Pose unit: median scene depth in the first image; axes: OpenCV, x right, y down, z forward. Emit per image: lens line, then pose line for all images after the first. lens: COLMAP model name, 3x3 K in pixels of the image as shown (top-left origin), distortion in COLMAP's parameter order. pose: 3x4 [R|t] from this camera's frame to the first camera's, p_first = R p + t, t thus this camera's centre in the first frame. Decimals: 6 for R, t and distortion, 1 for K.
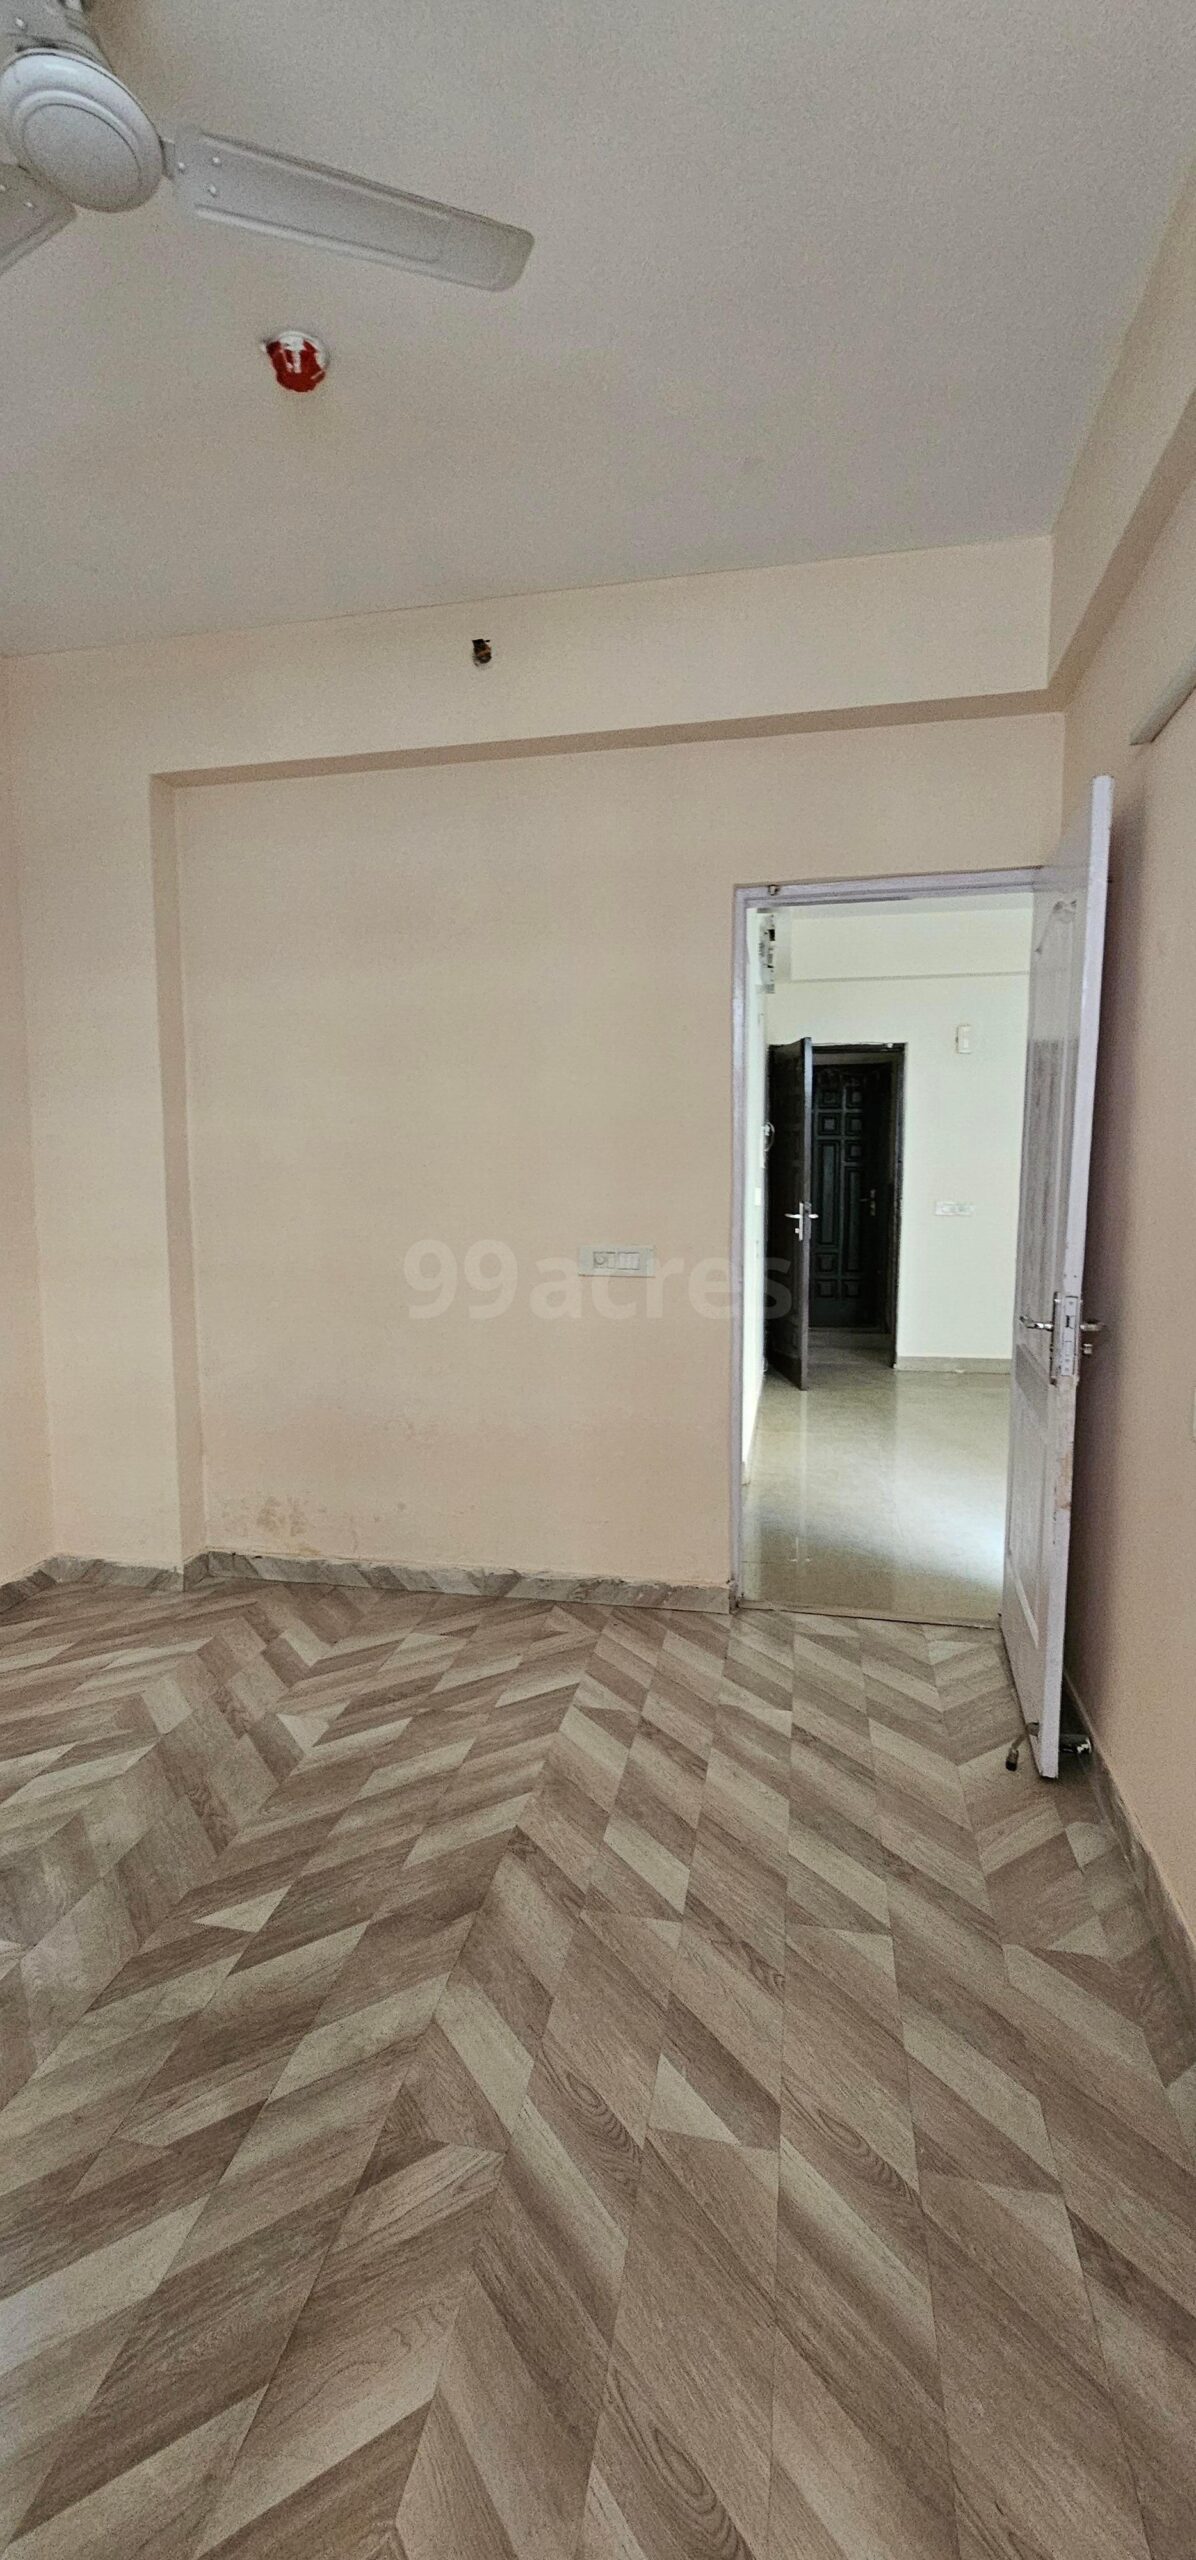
lens RADIAL K [[1038.3, 0, 572.1], [0, 1038.3, 1276.5], [0, 0, 1]] dist [-0.001155, -0.000454]
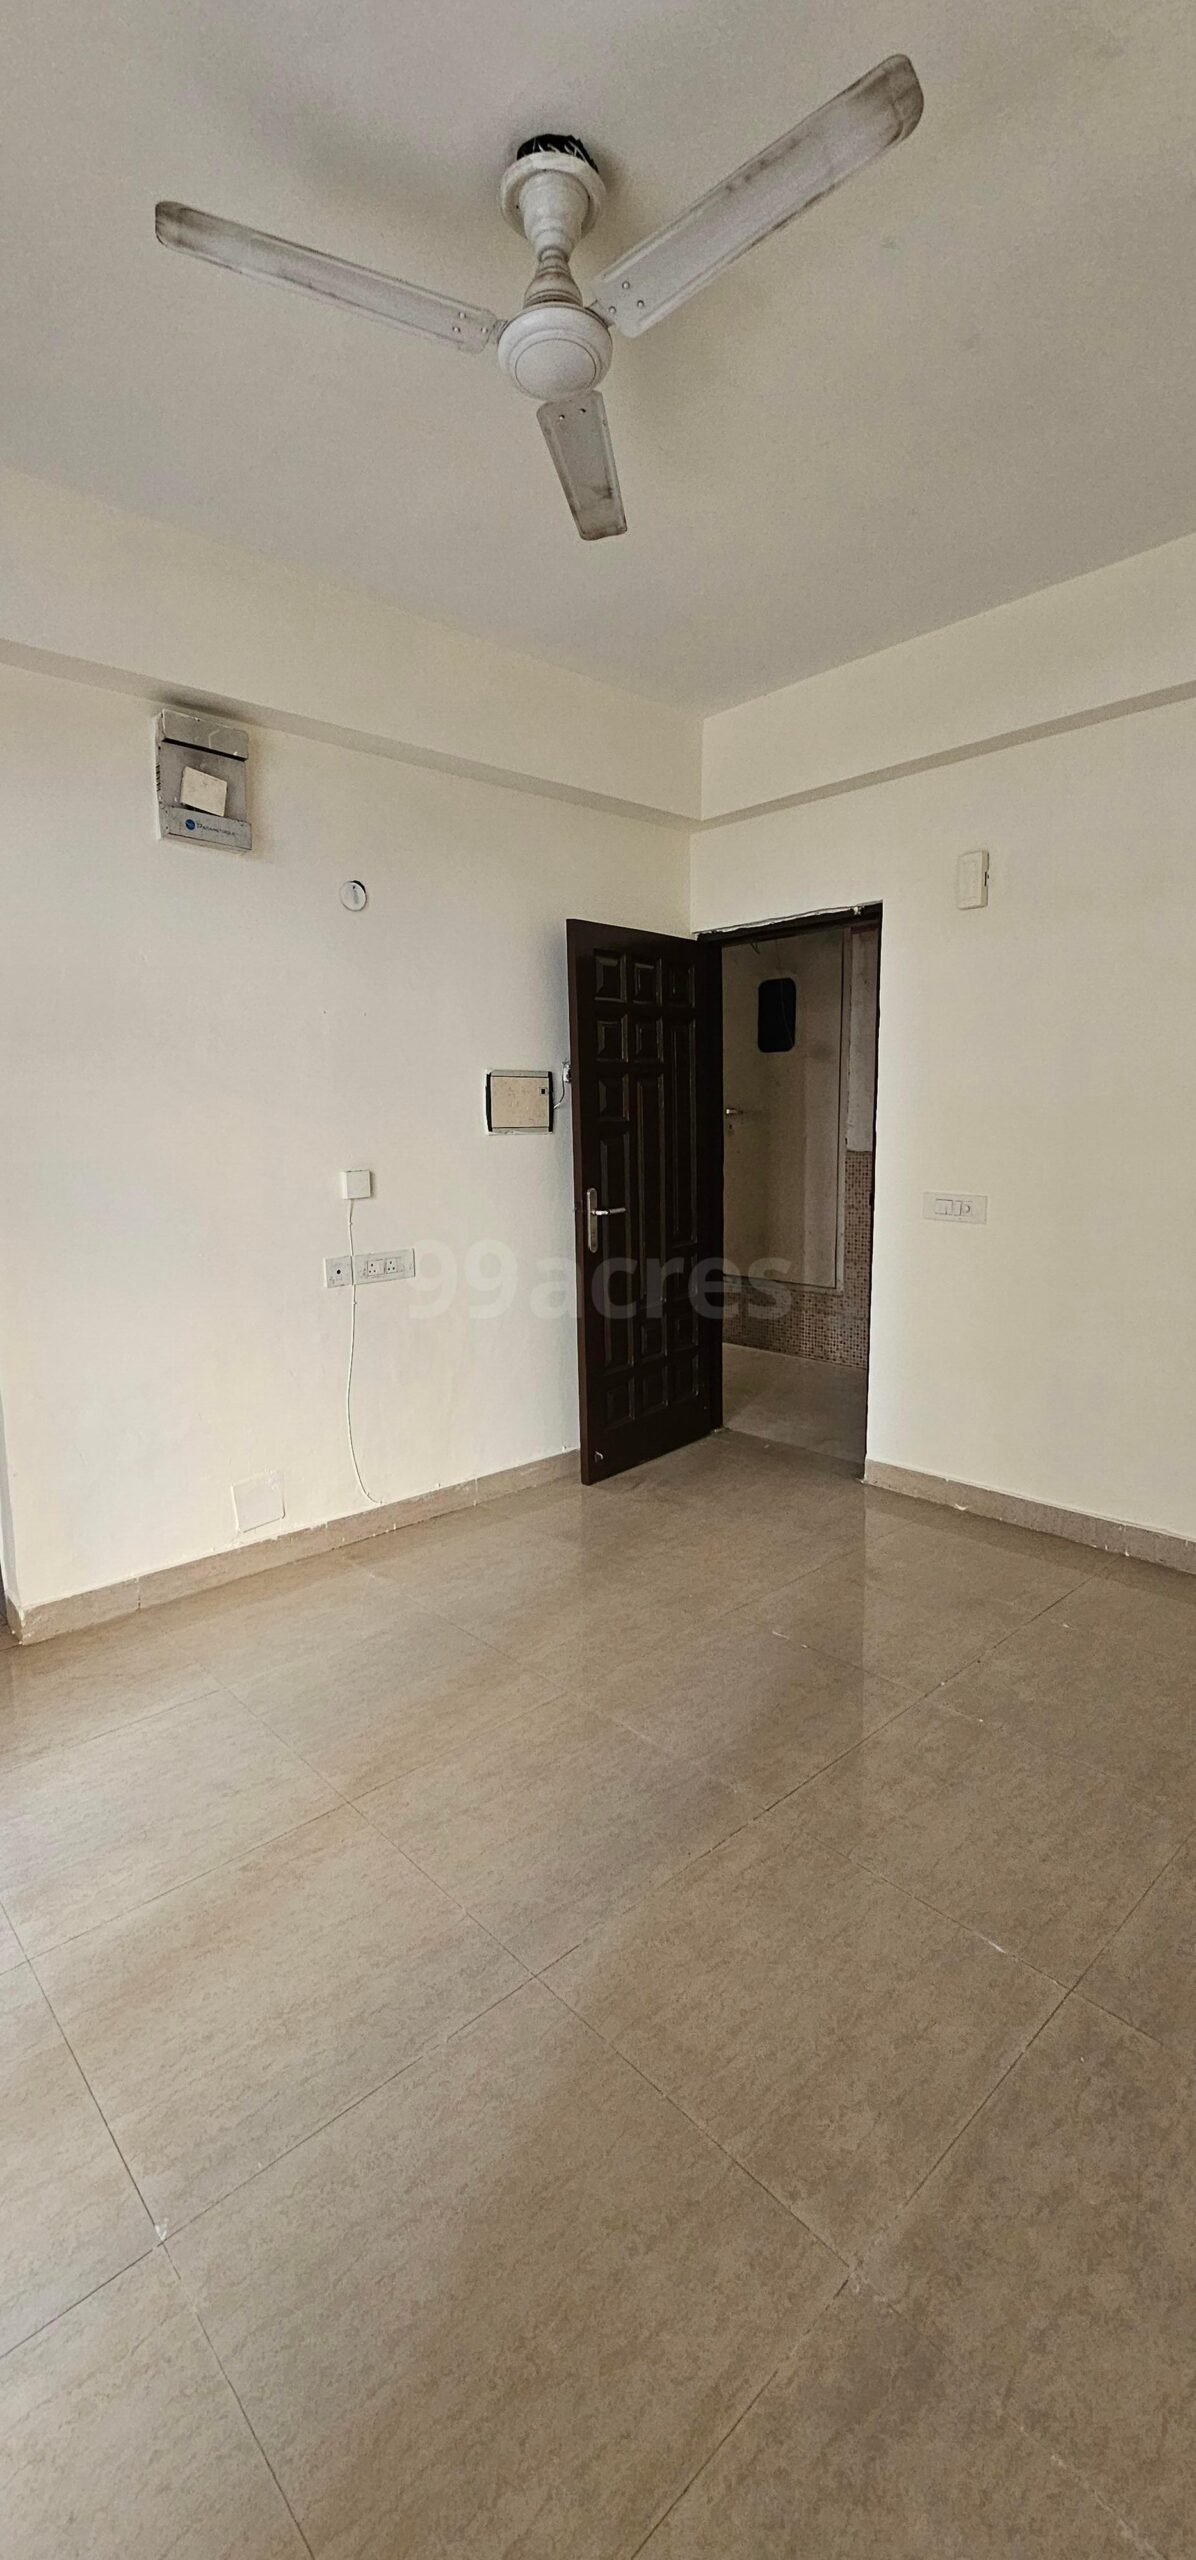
lens RADIAL K [[1036.4, 0, 582.6], [0, 1036.4, 1279.0], [0, 0, 1]] dist [-0.000738, -0.000244]
pose [[0.816964, 0.080369, -0.571061, 0.505939], [-0.049017, 0.996335, 0.070097, -0.055765], [0.574601, -0.029275, 0.817910, 0.442295]]
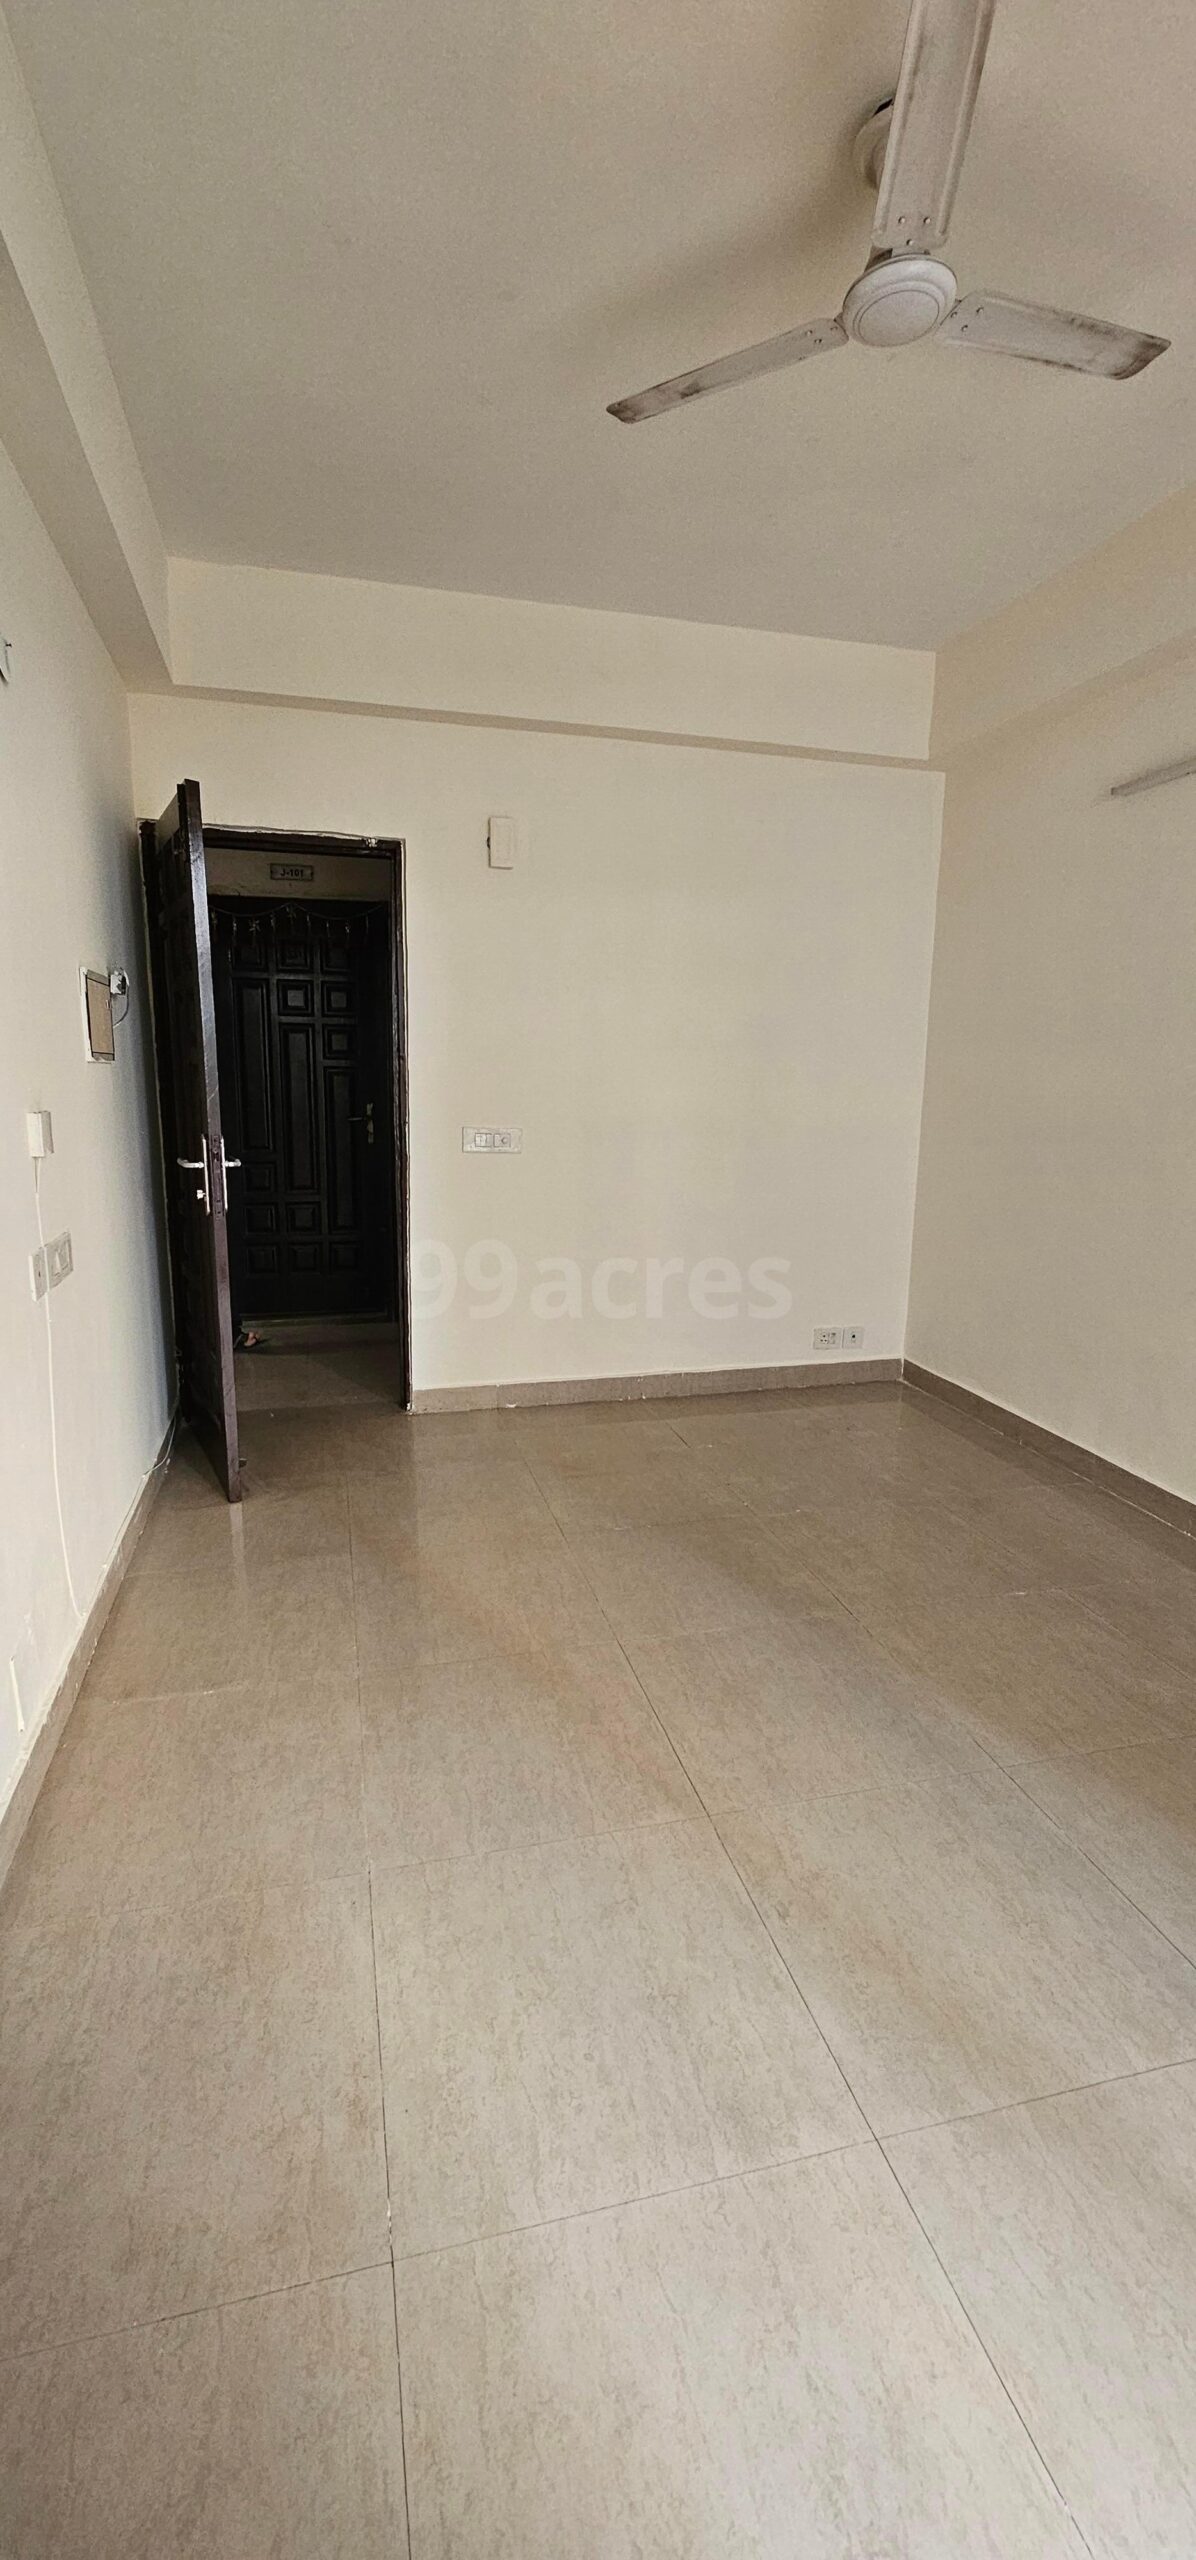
lens RADIAL K [[1036.4, 0, 582.6], [0, 1036.4, 1279.0], [0, 0, 1]] dist [-0.000738, -0.000244]
pose [[0.897188, -0.067861, 0.436403, 0.146895], [0.026228, 0.994568, 0.100734, -0.044283], [-0.440869, -0.078932, 0.894094, 0.432212]]
